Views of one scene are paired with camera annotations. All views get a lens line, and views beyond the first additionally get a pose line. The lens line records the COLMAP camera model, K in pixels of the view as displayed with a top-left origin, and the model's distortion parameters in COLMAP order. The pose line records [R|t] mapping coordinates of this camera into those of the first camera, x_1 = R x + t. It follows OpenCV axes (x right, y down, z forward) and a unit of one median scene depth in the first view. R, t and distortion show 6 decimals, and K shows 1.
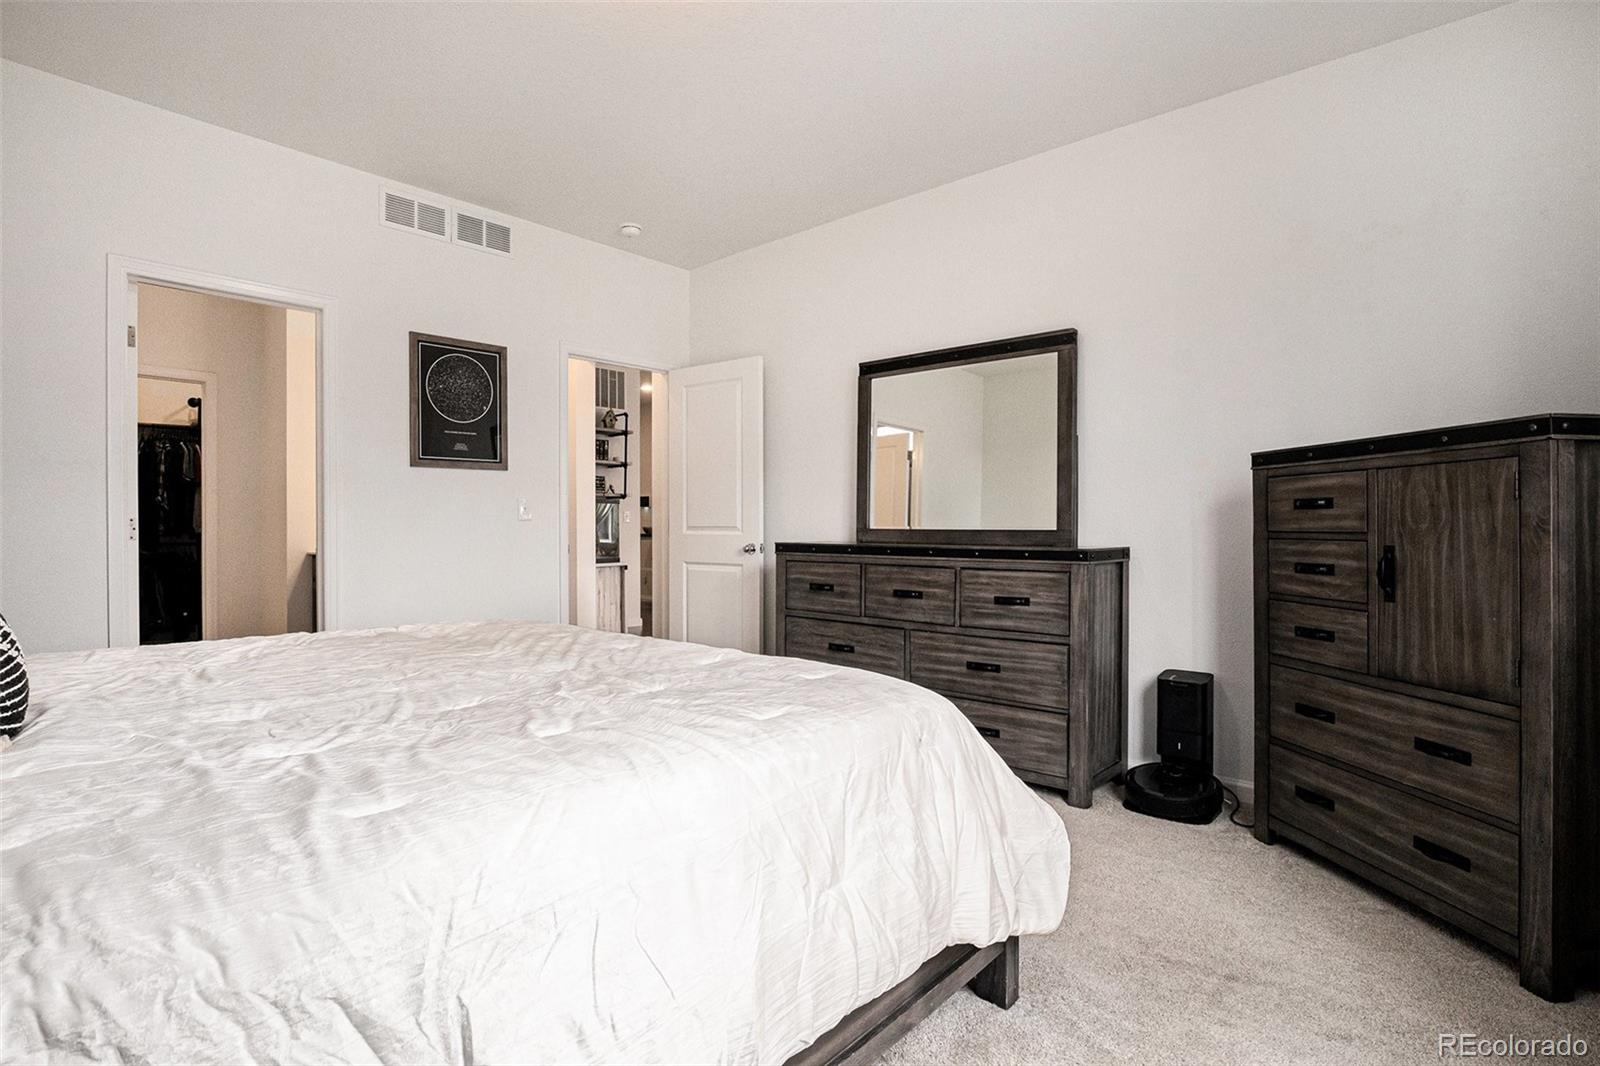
lens RADIAL K [[795.1, 0, 790.1], [0, 795.1, 534.6], [0, 0, 1]] dist [-0.043450, 0.009499]
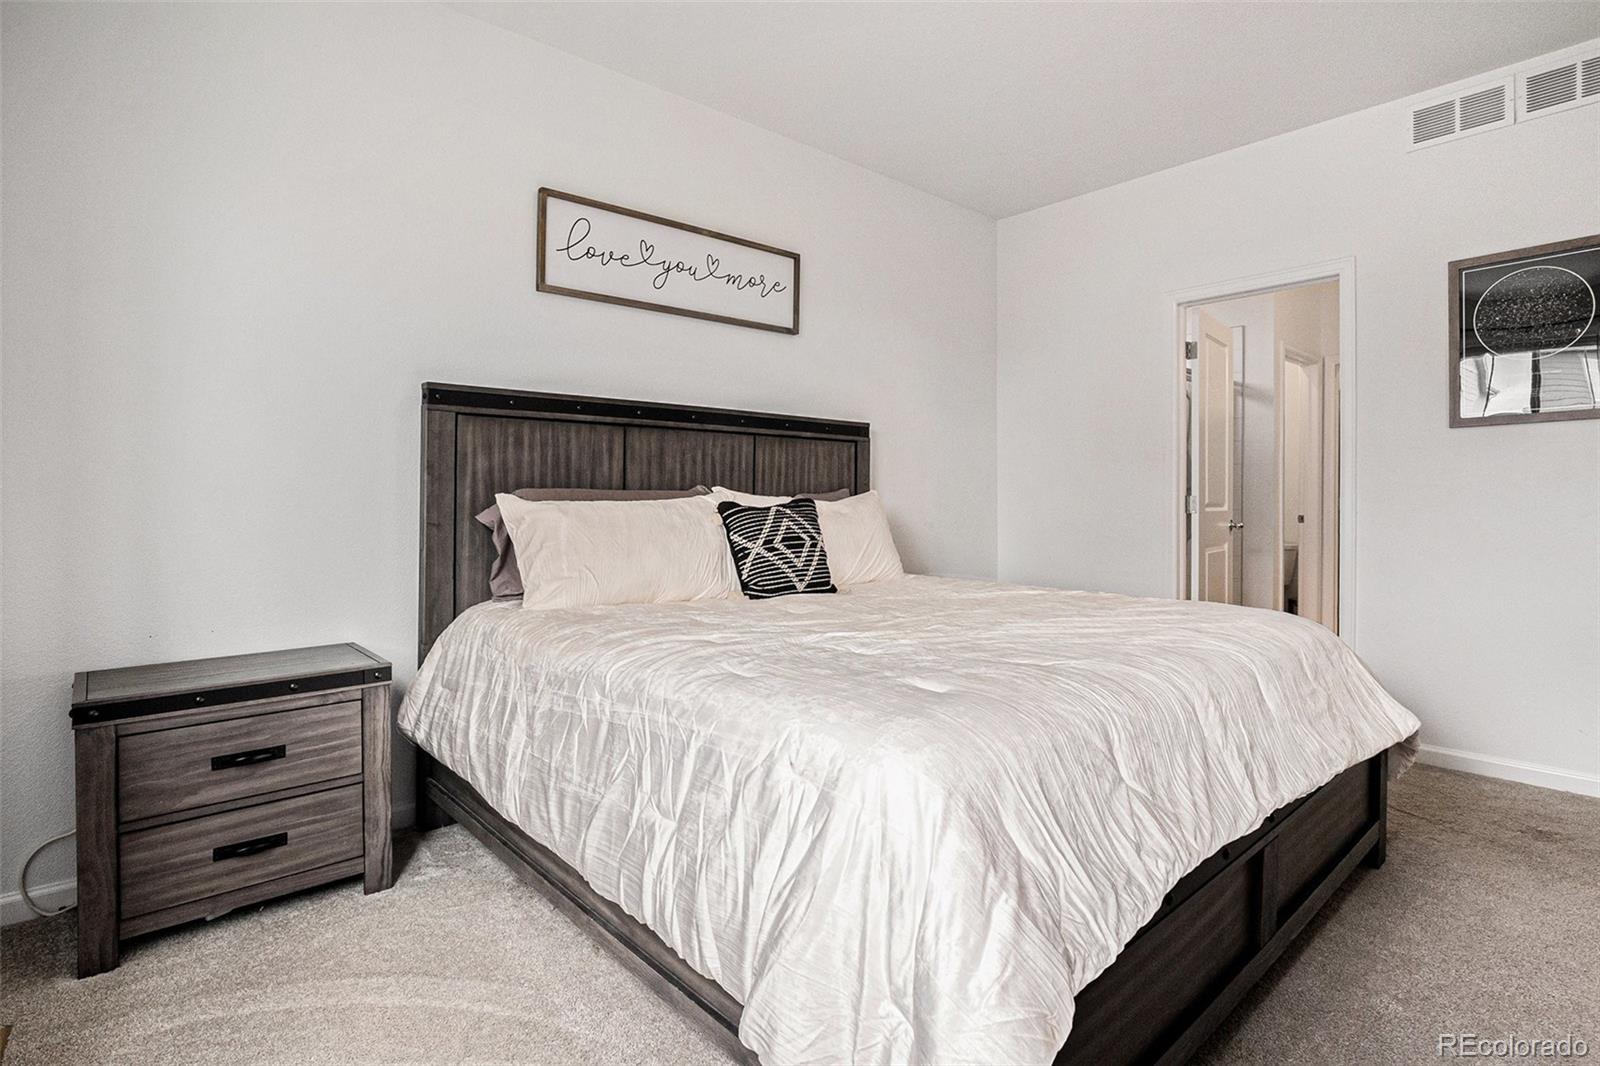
lens RADIAL K [[788.8, 0, 808.7], [0, 788.8, 508.0], [0, 0, 1]] dist [-0.017988, -0.000055]
pose [[-0.111320, 0.005670, -0.993768, 0.686997], [-0.004707, 0.999970, 0.006232, -0.004051], [0.993773, 0.005372, -0.111290, 0.723984]]
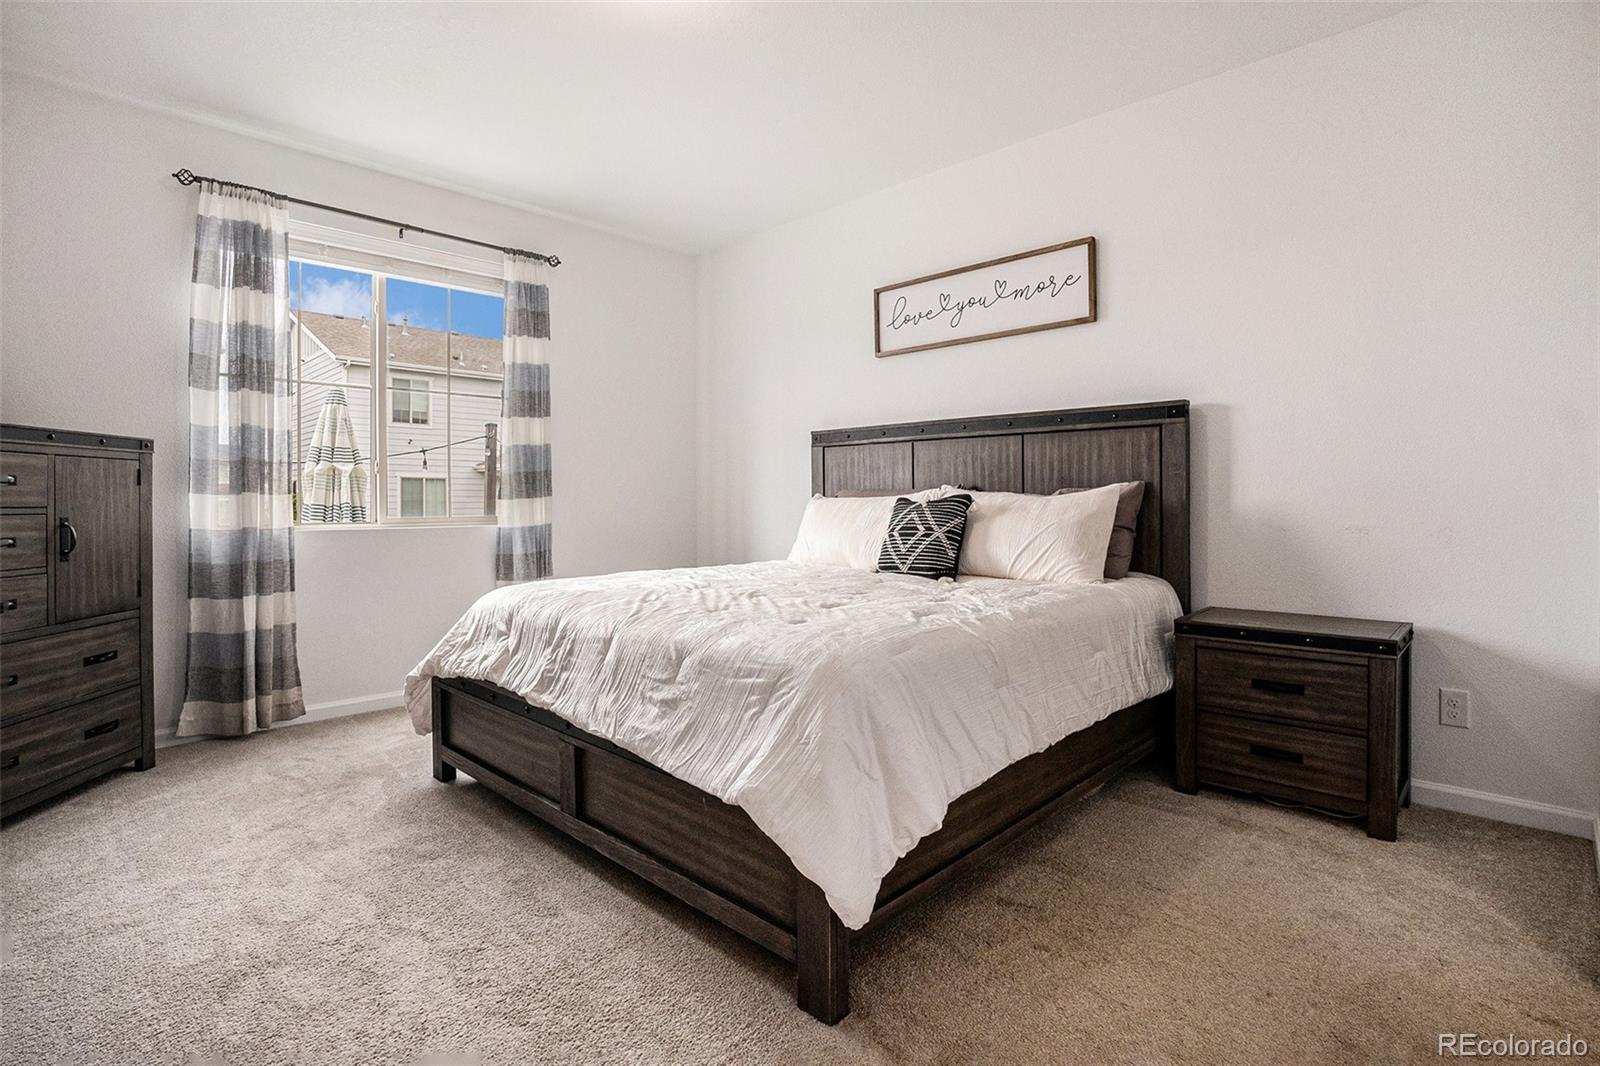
lens RADIAL K [[788.8, 0, 808.7], [0, 788.8, 508.0], [0, 0, 1]] dist [-0.017988, -0.000055]
pose [[-0.999906, 0.005654, 0.012499, -0.437176], [0.005873, 0.999829, 0.017520, -0.014931], [-0.012398, 0.017592, -0.999768, 2.142354]]
